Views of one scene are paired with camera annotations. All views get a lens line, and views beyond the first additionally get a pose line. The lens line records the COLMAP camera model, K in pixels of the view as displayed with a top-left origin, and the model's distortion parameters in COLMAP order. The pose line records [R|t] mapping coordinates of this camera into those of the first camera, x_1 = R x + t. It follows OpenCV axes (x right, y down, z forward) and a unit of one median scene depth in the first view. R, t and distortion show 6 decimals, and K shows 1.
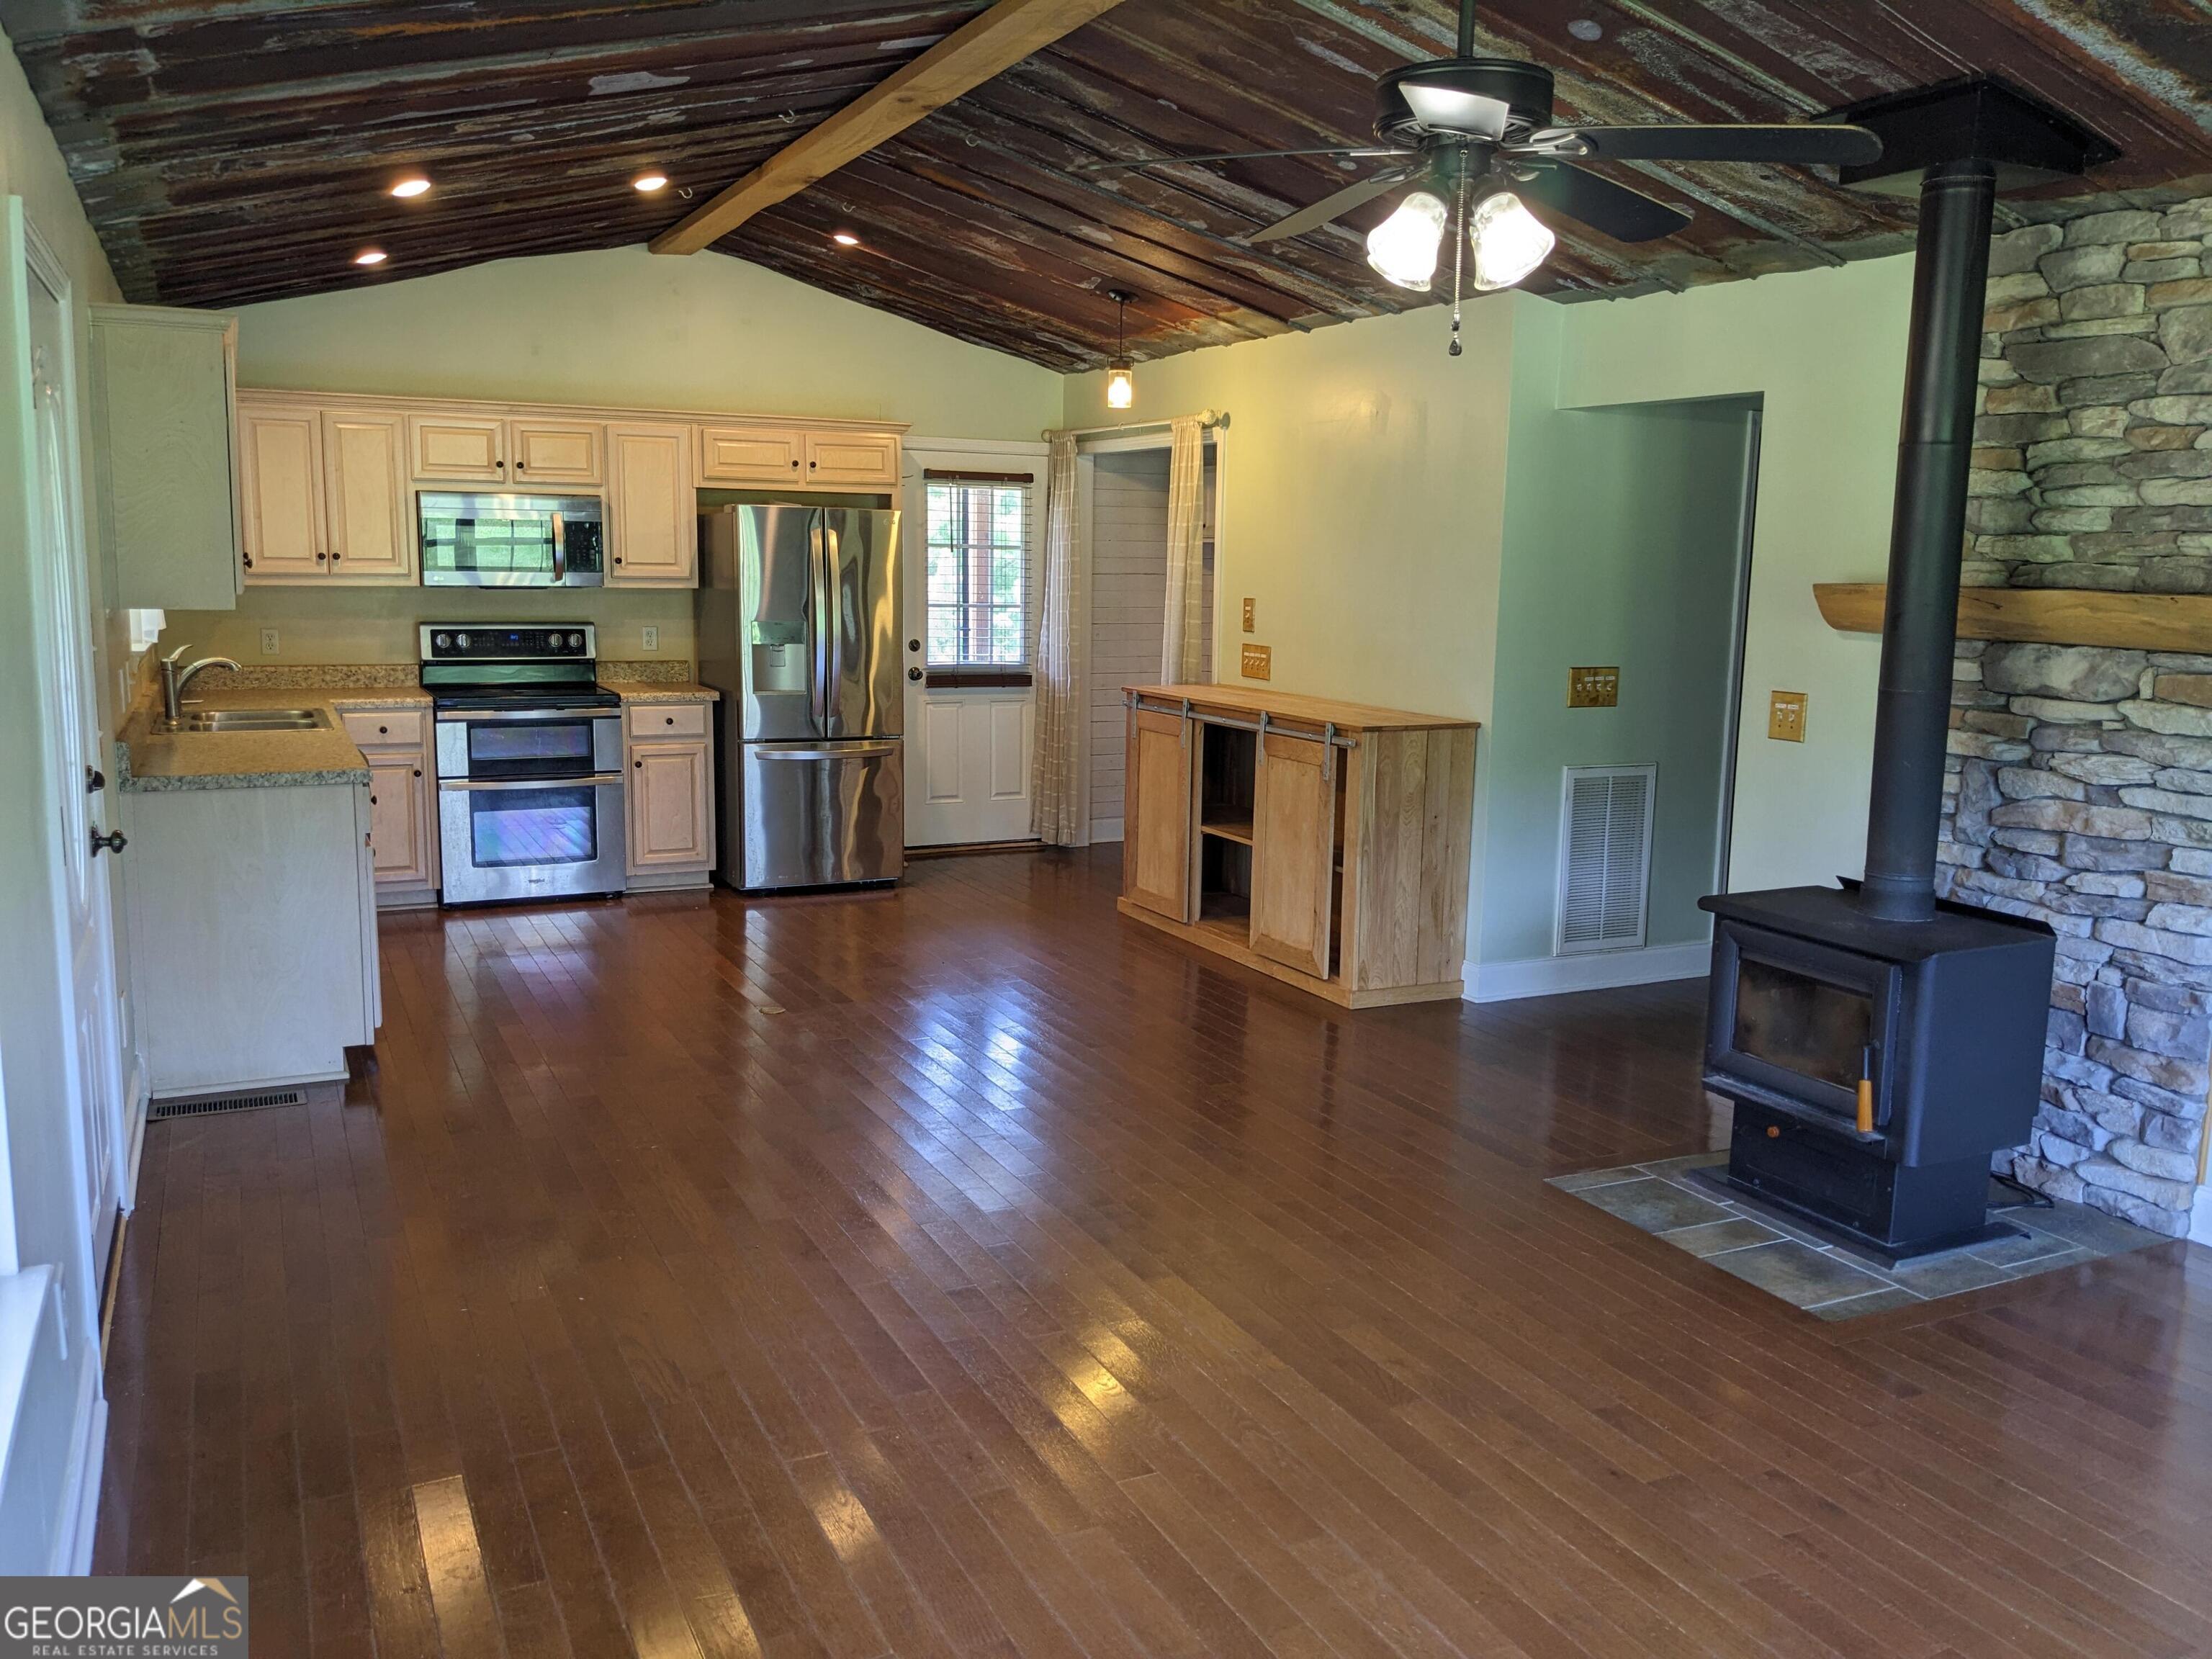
lens RADIAL K [[1773.6, 0, 1117.4], [0, 1773.6, 829.2], [0, 0, 1]] dist [0.099054, -0.149303]
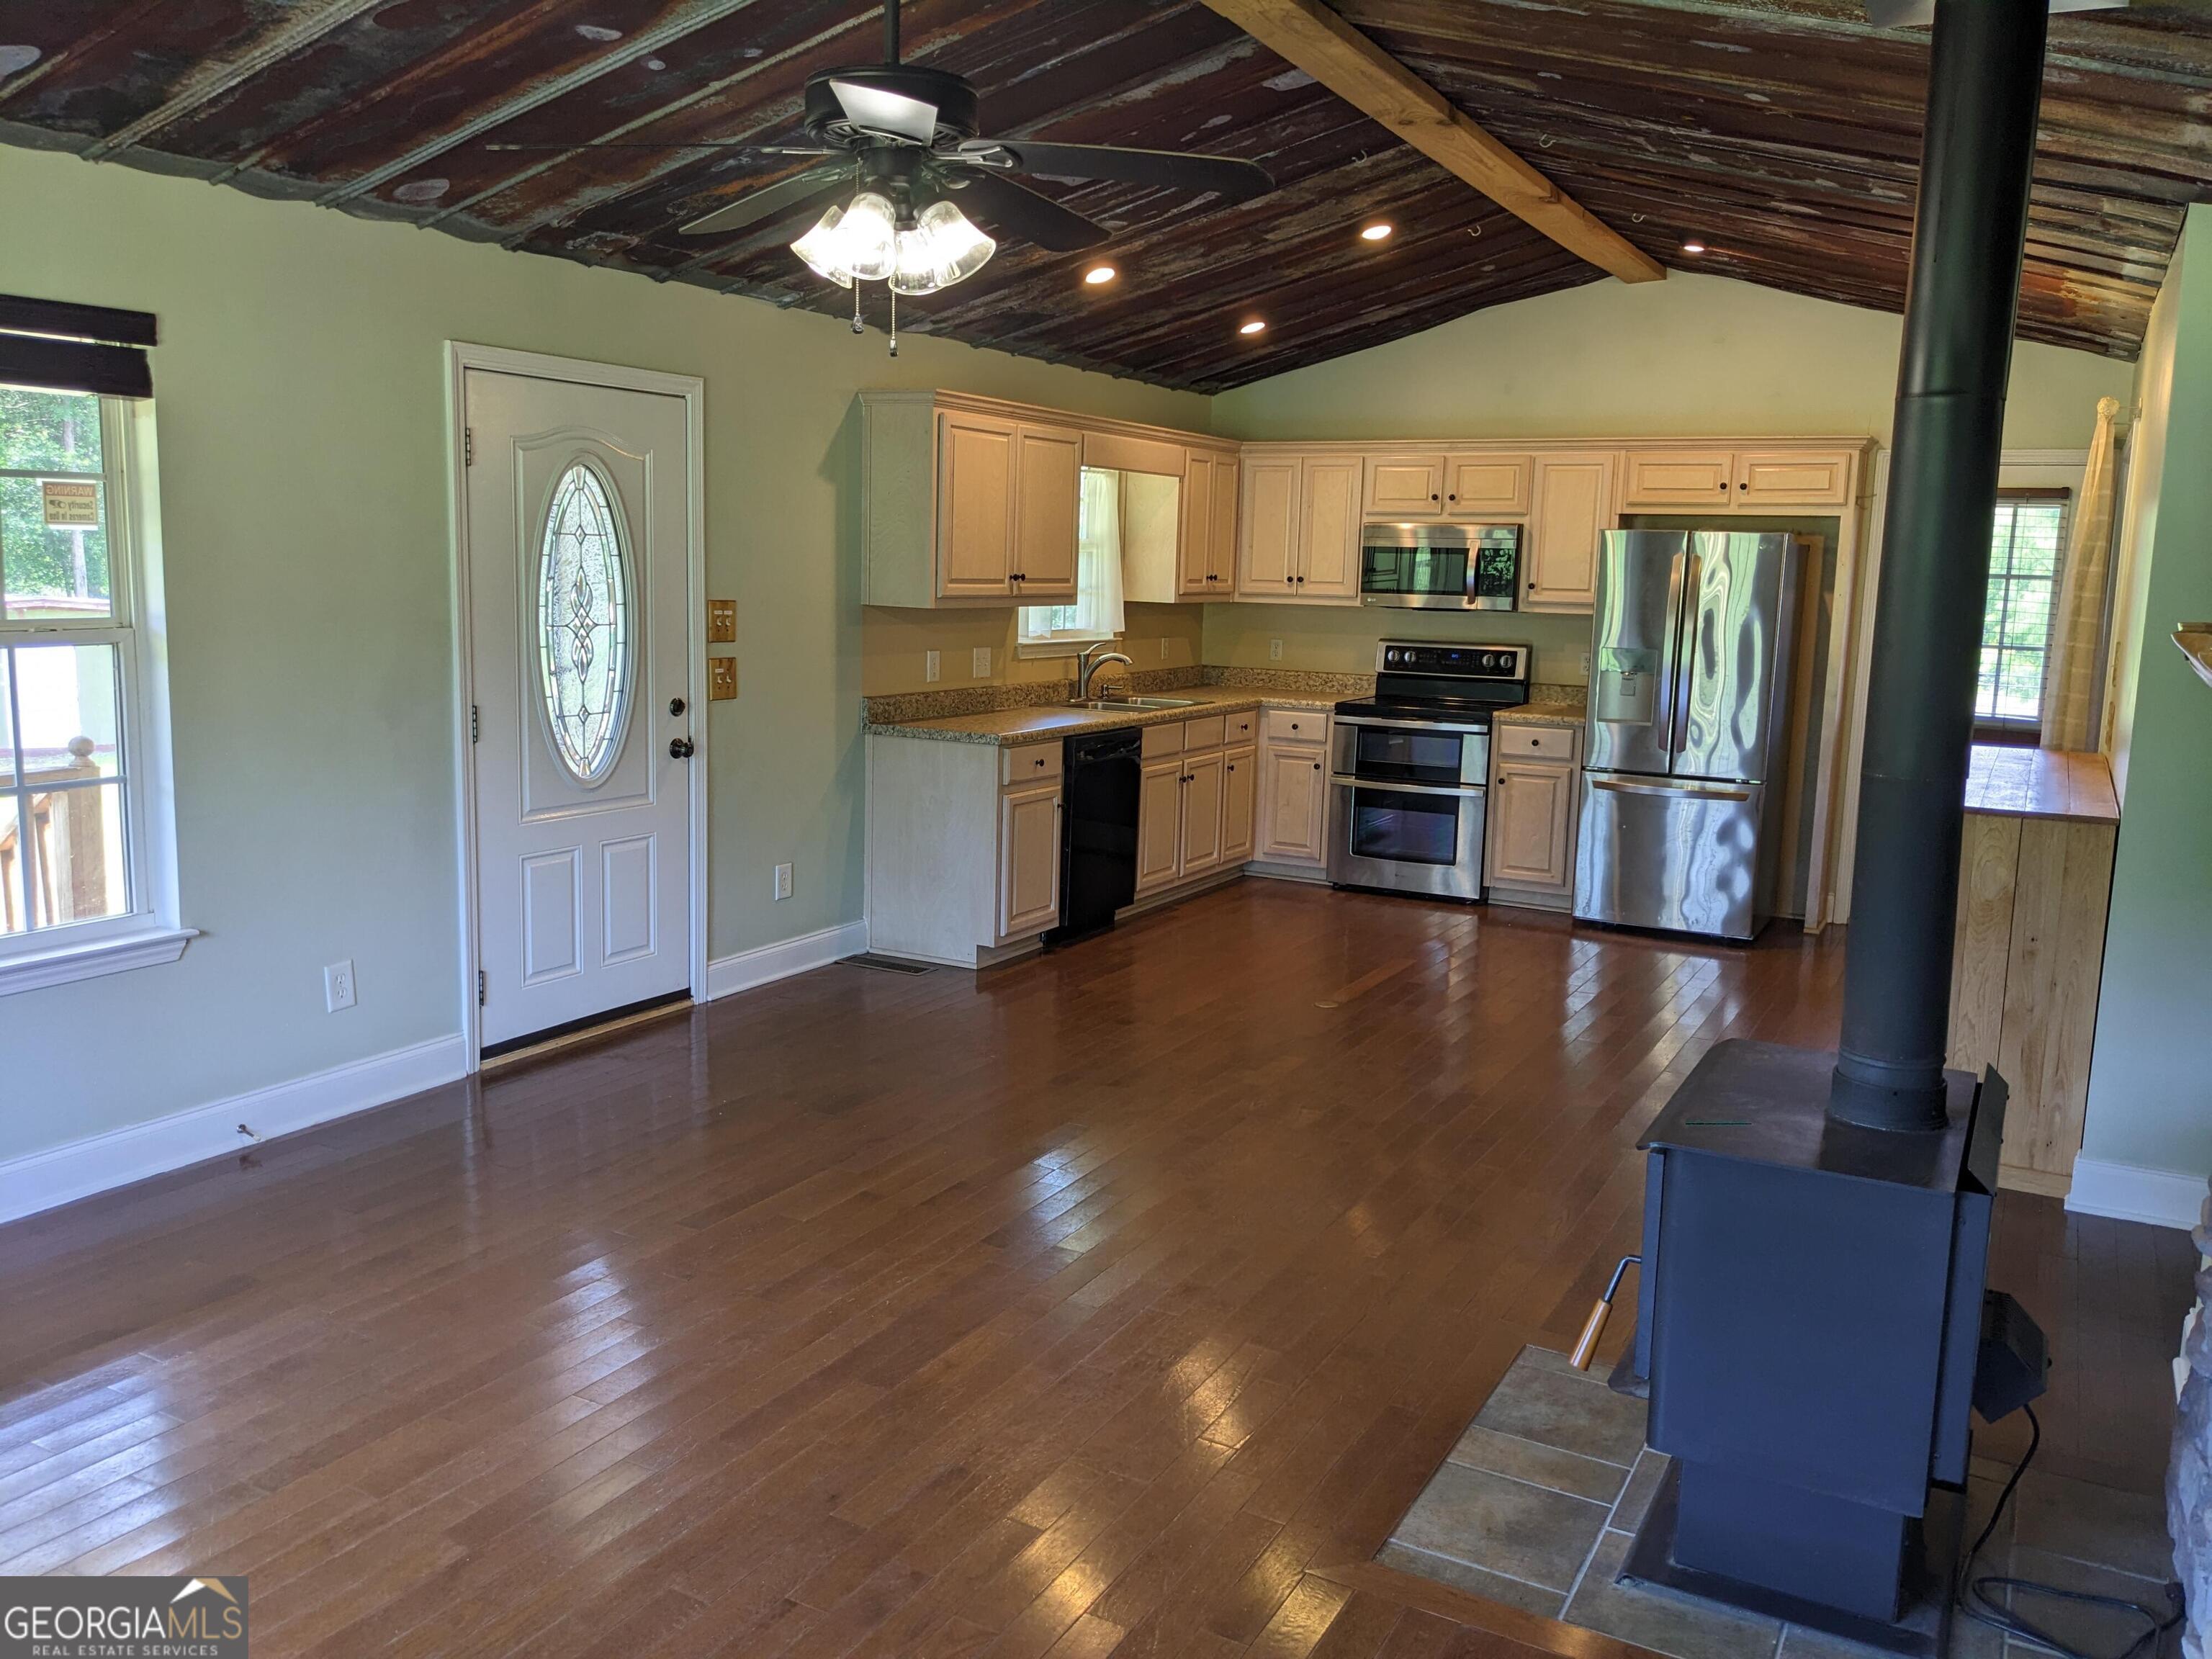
lens RADIAL K [[1773.6, 0, 1117.4], [0, 1773.6, 829.2], [0, 0, 1]] dist [0.099054, -0.149303]
pose [[0.579408, 0.124408, -0.805487, 0.445760], [-0.146087, 0.988129, 0.047533, -0.025598], [0.801838, 0.090130, 0.590704, 0.213727]]
